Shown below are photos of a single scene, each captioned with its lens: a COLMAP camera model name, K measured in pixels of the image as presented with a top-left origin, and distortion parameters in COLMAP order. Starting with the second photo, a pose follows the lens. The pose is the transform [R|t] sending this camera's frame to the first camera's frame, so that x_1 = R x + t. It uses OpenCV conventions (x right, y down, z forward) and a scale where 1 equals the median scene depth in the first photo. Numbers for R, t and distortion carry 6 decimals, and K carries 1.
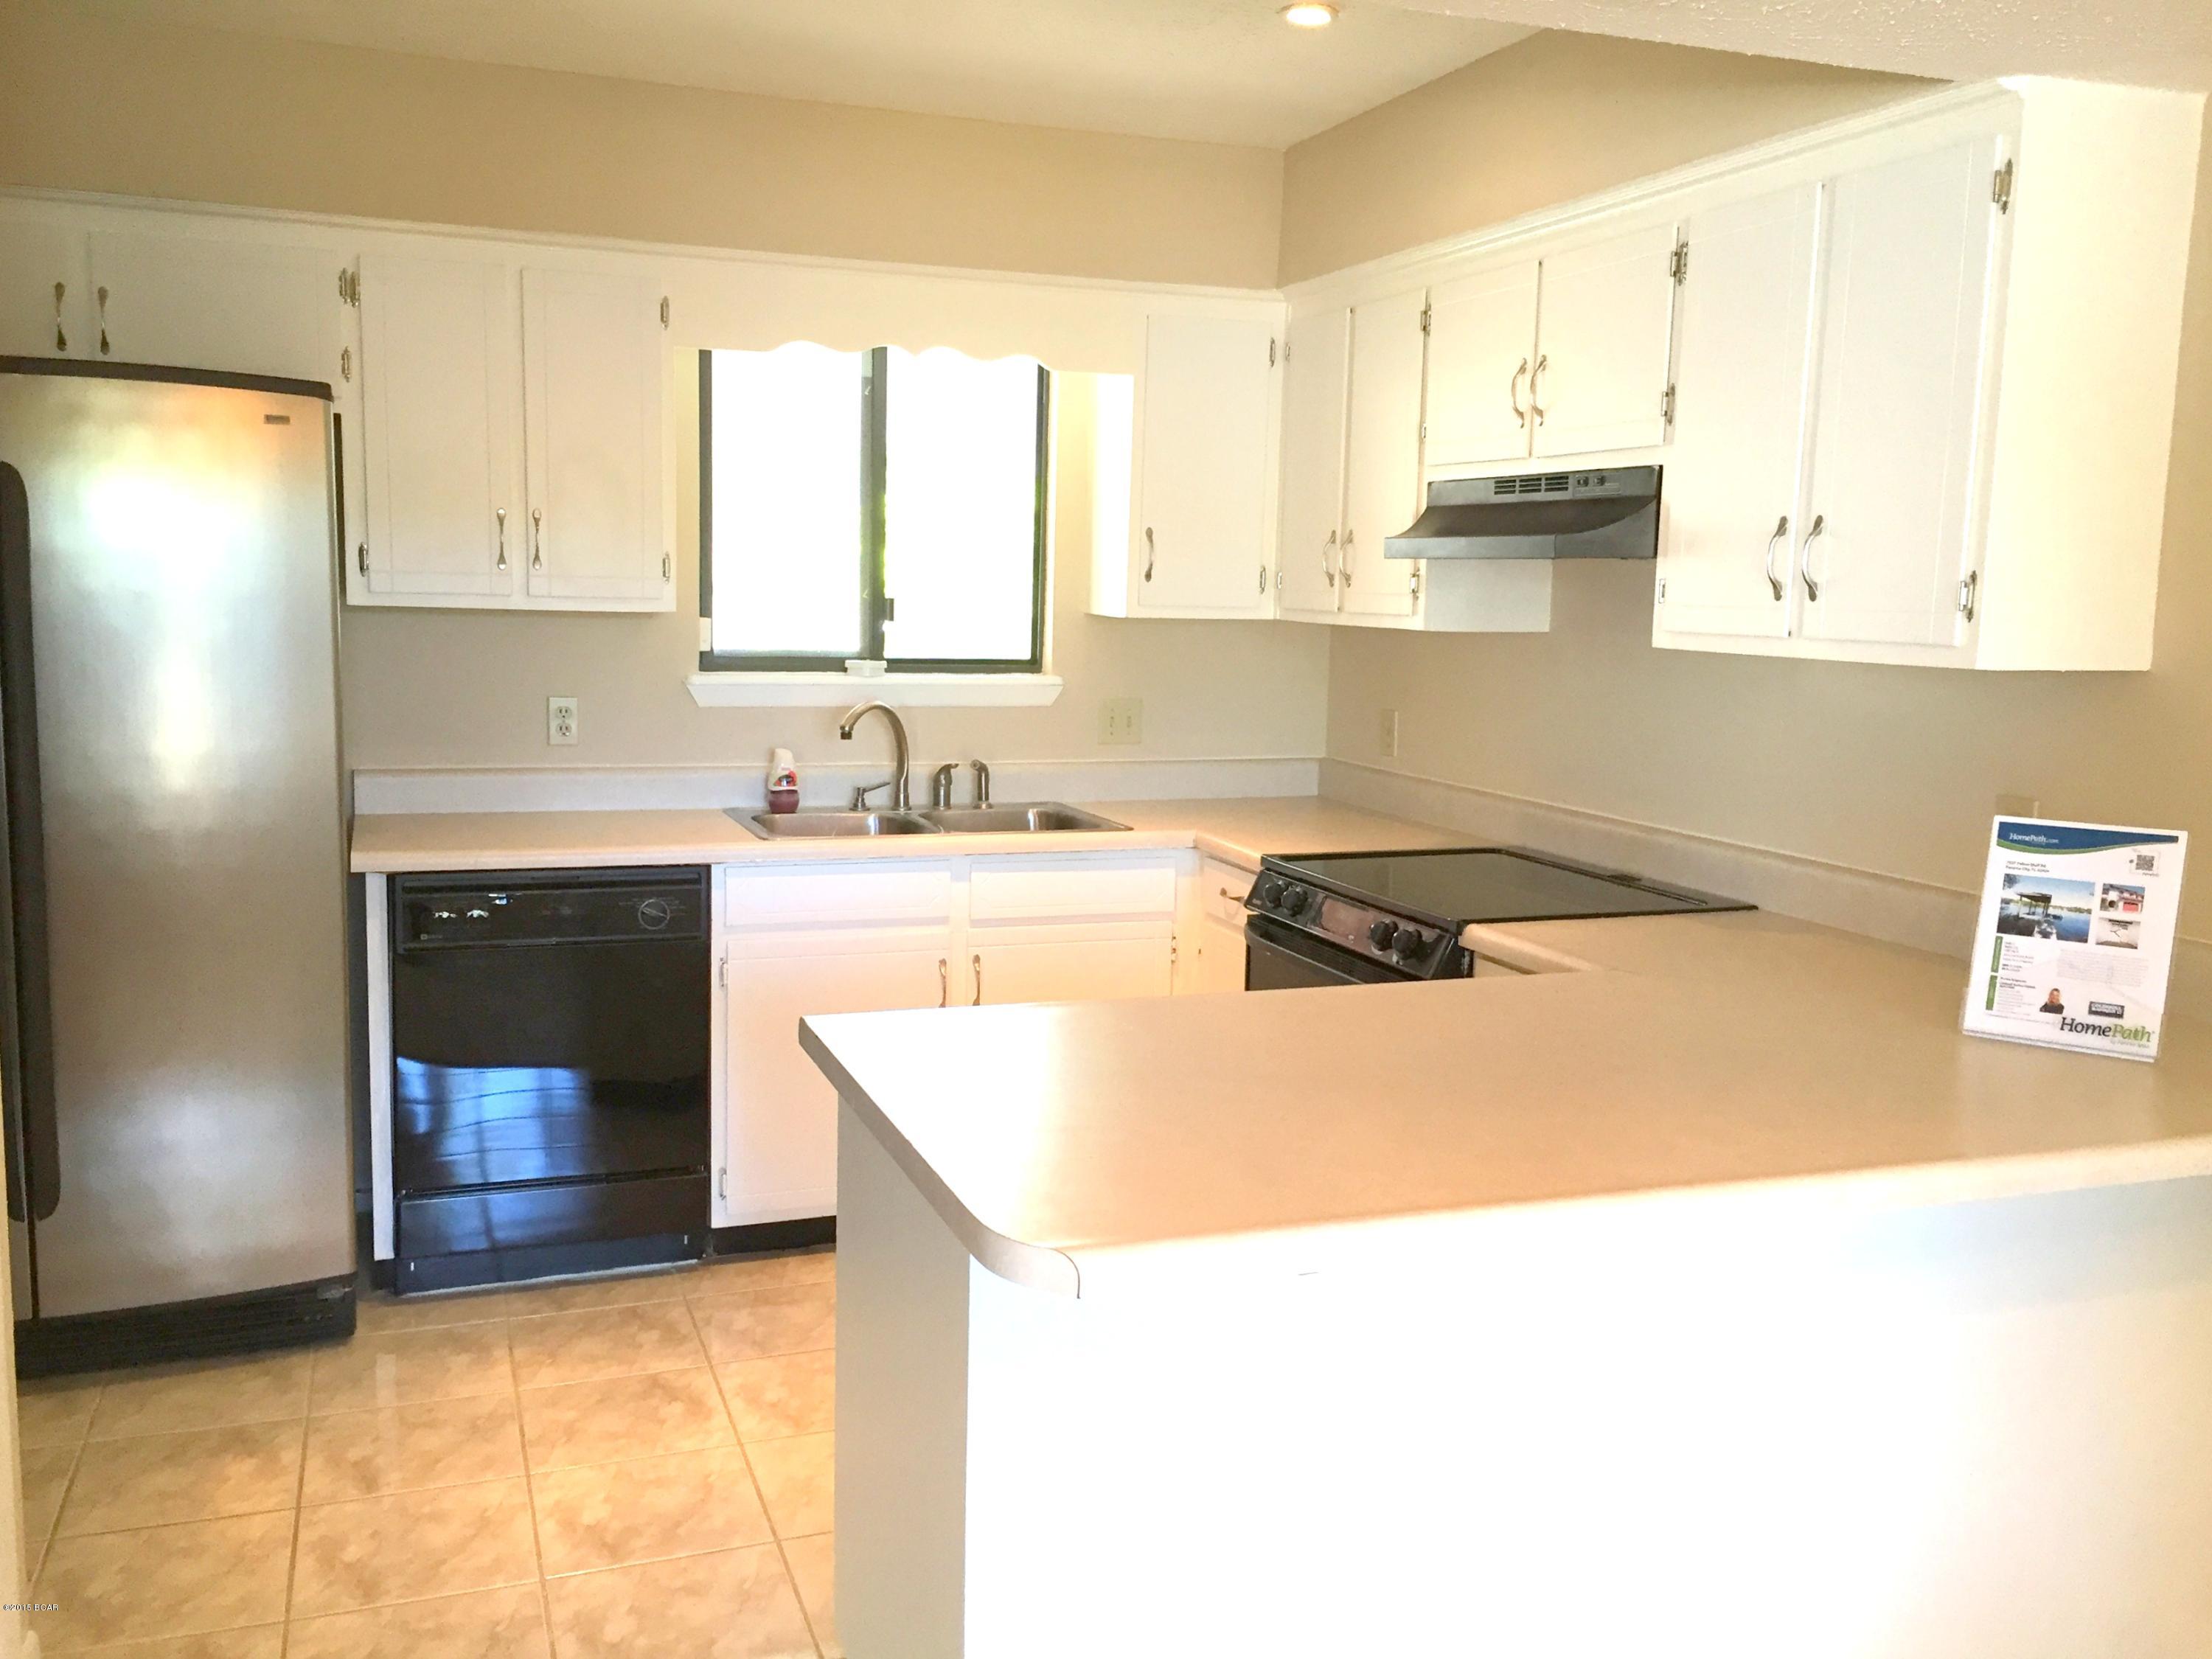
lens RADIAL K [[1911.5, 0, 1106.0], [0, 1911.5, 829.5], [0, 0, 1]] dist [0.078251, -0.087034]
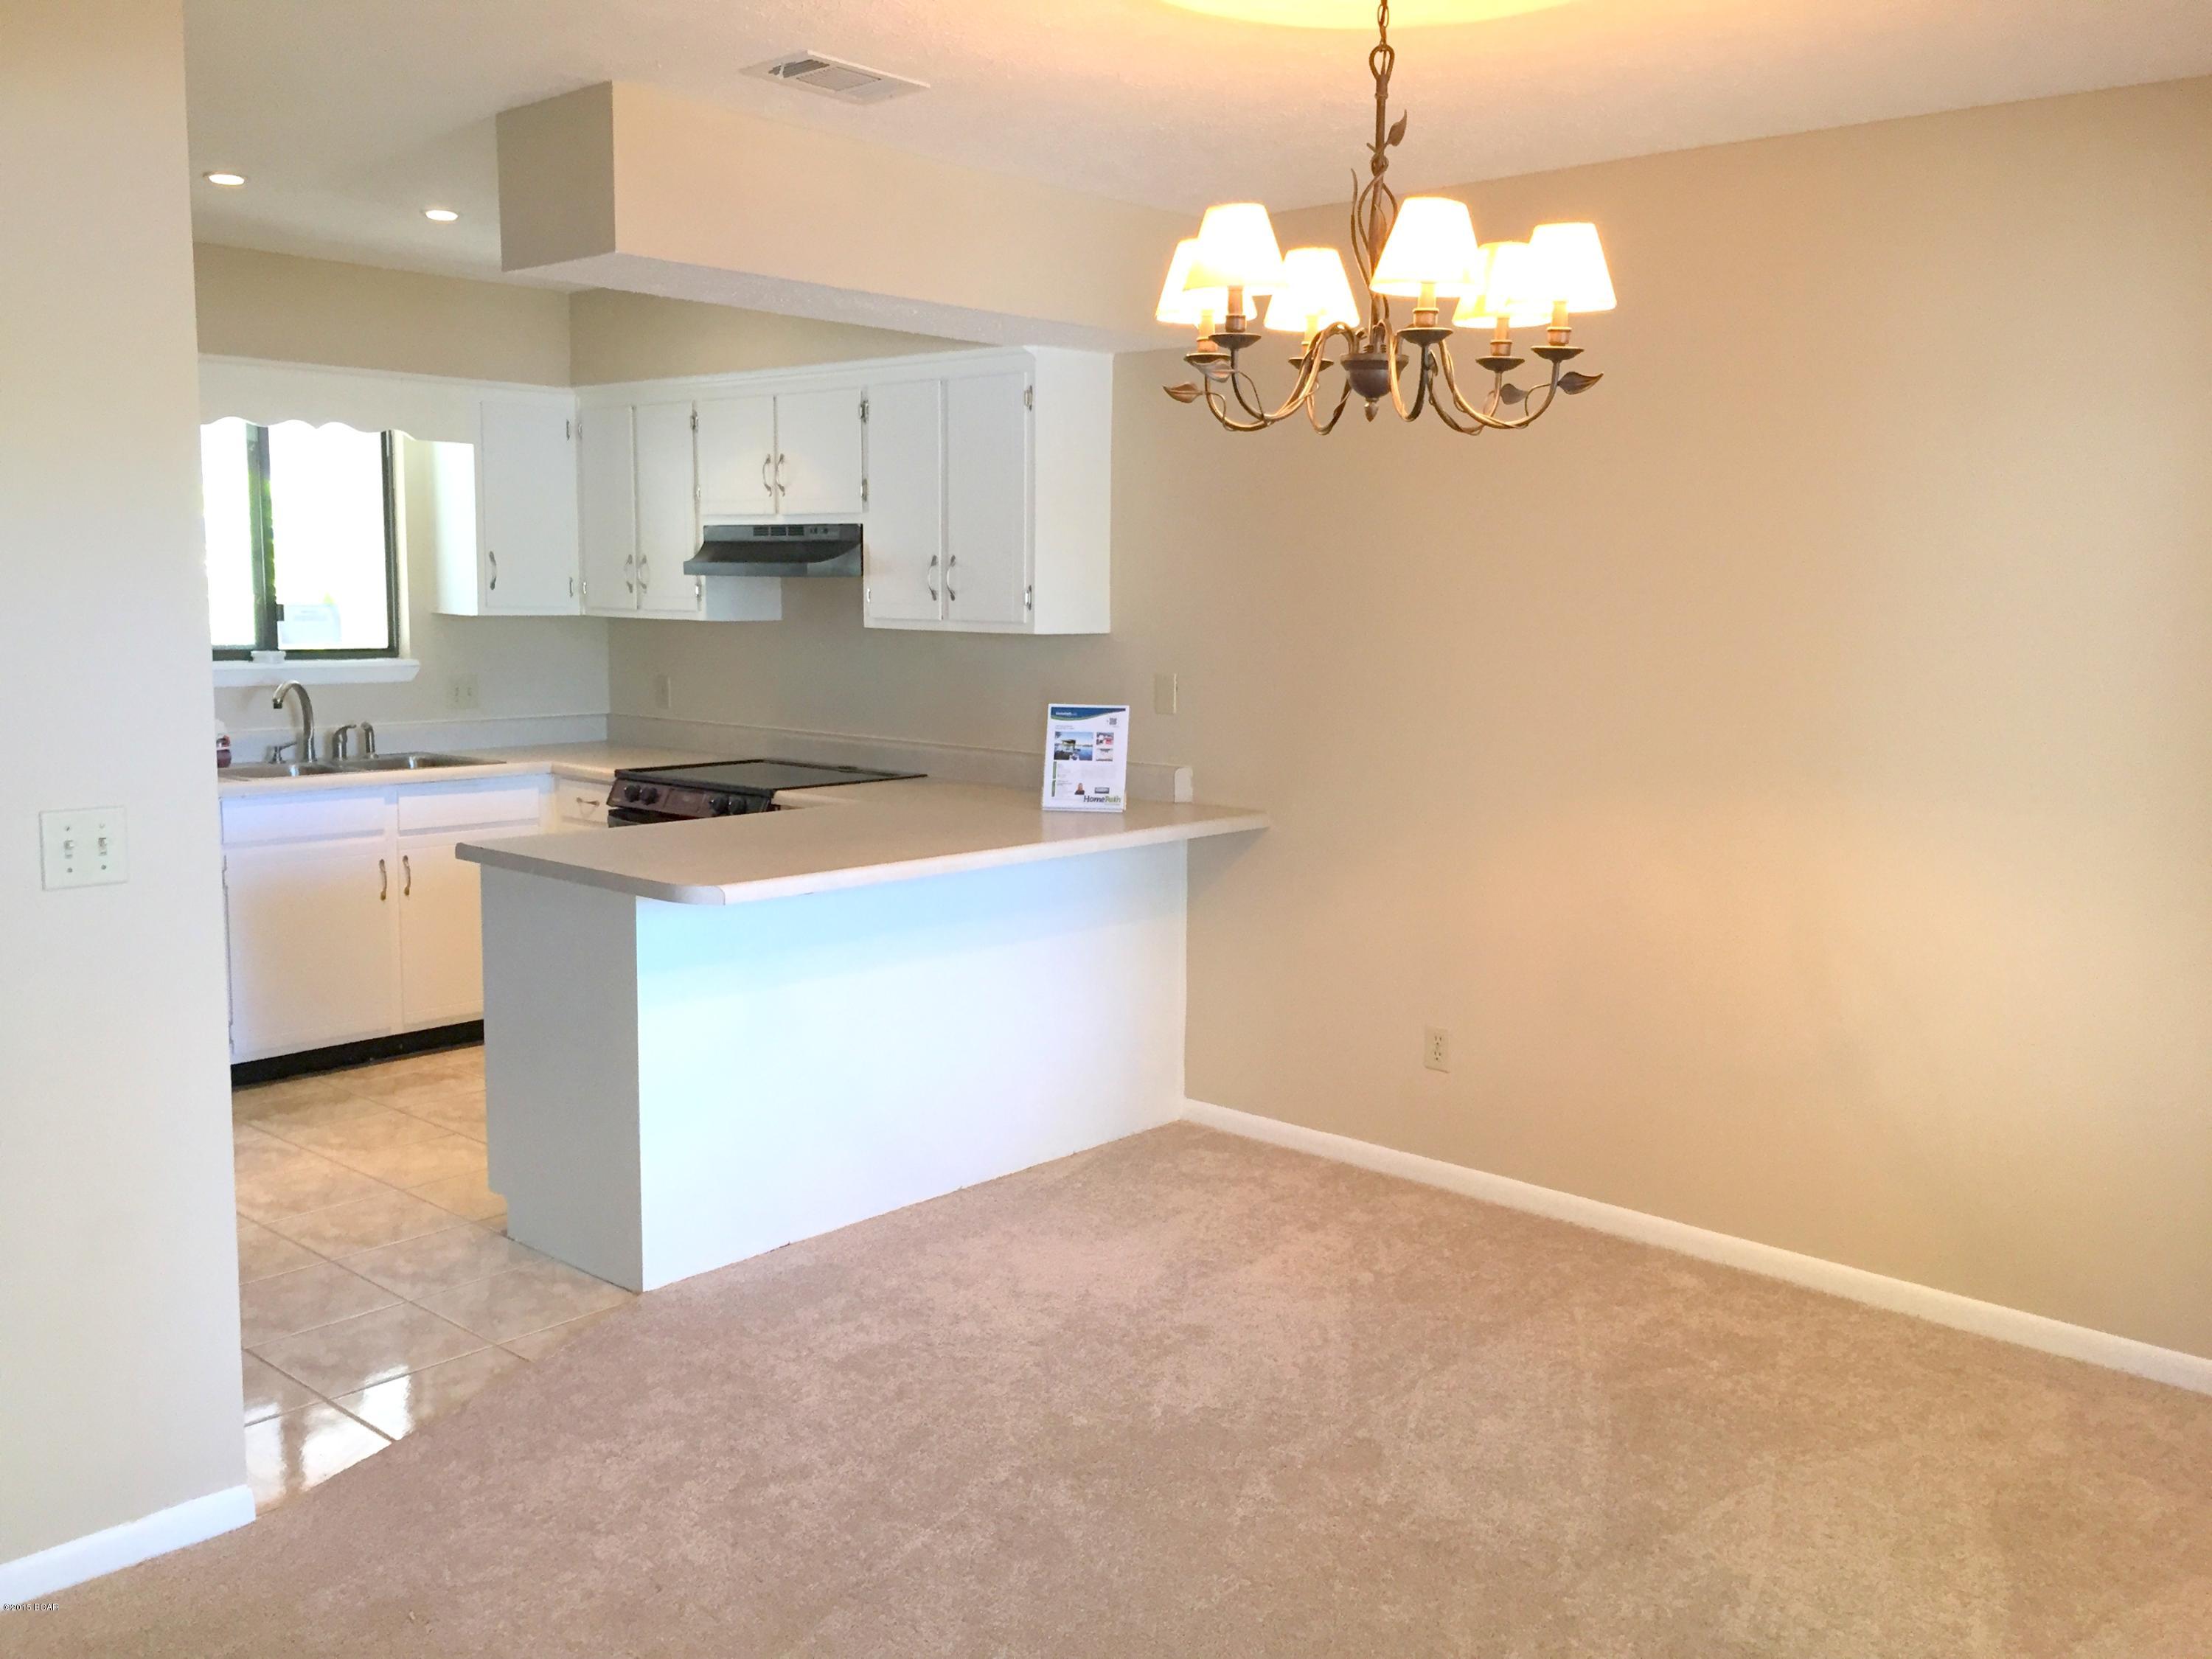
lens RADIAL K [[1911.5, 0, 1106.0], [0, 1911.5, 829.5], [0, 0, 1]] dist [0.078251, -0.087034]
pose [[0.886412, -0.071878, 0.457282, -0.302210], [0.070271, 0.997316, 0.020548, 0.062423], [-0.457532, 0.013919, 0.889084, -0.591189]]
